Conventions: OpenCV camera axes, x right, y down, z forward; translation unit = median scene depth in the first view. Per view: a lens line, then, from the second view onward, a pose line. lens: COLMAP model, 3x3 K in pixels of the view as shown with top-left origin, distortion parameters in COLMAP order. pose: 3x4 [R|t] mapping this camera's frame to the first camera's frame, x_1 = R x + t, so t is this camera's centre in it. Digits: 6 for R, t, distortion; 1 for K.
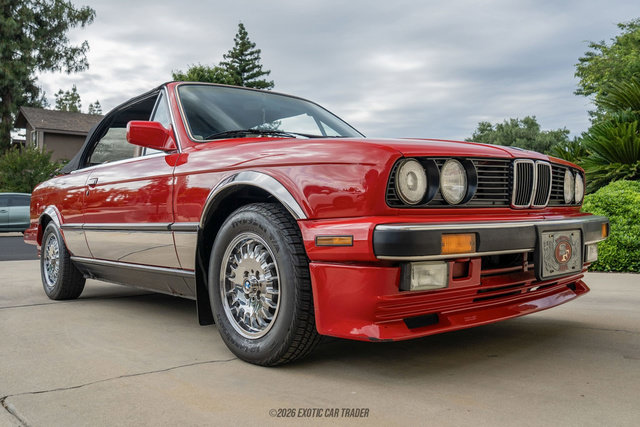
lens RADIAL K [[582.3, 0, 258.0], [0, 582.3, 213.1], [0, 0, 1]] dist [-0.124238, 0.110312]
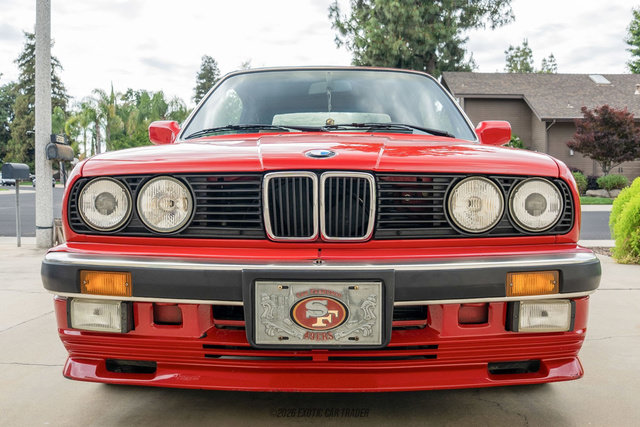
lens RADIAL K [[642.5, 0, 327.8], [0, 642.5, 211.9], [0, 0, 1]] dist [0.003503, -0.013336]
pose [[0.750470, 0.048184, -0.659146, 0.922222], [-0.013670, 0.998257, 0.057409, -0.082523], [0.660763, -0.034073, 0.749821, 0.396008]]
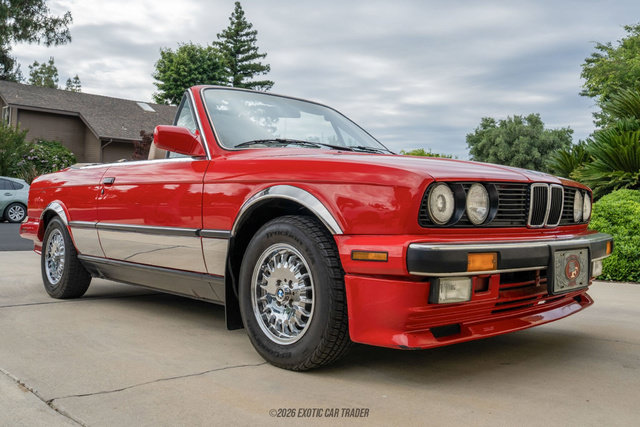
lens RADIAL K [[628.8, 0, 297.1], [0, 628.8, 199.7], [0, 0, 1]] dist [-0.112728, 0.161046]
pose [[0.995557, 0.031093, 0.088884, -0.089081], [-0.030831, 0.999515, -0.004328, -0.038807], [-0.088976, 0.001568, 0.996033, -0.125290]]
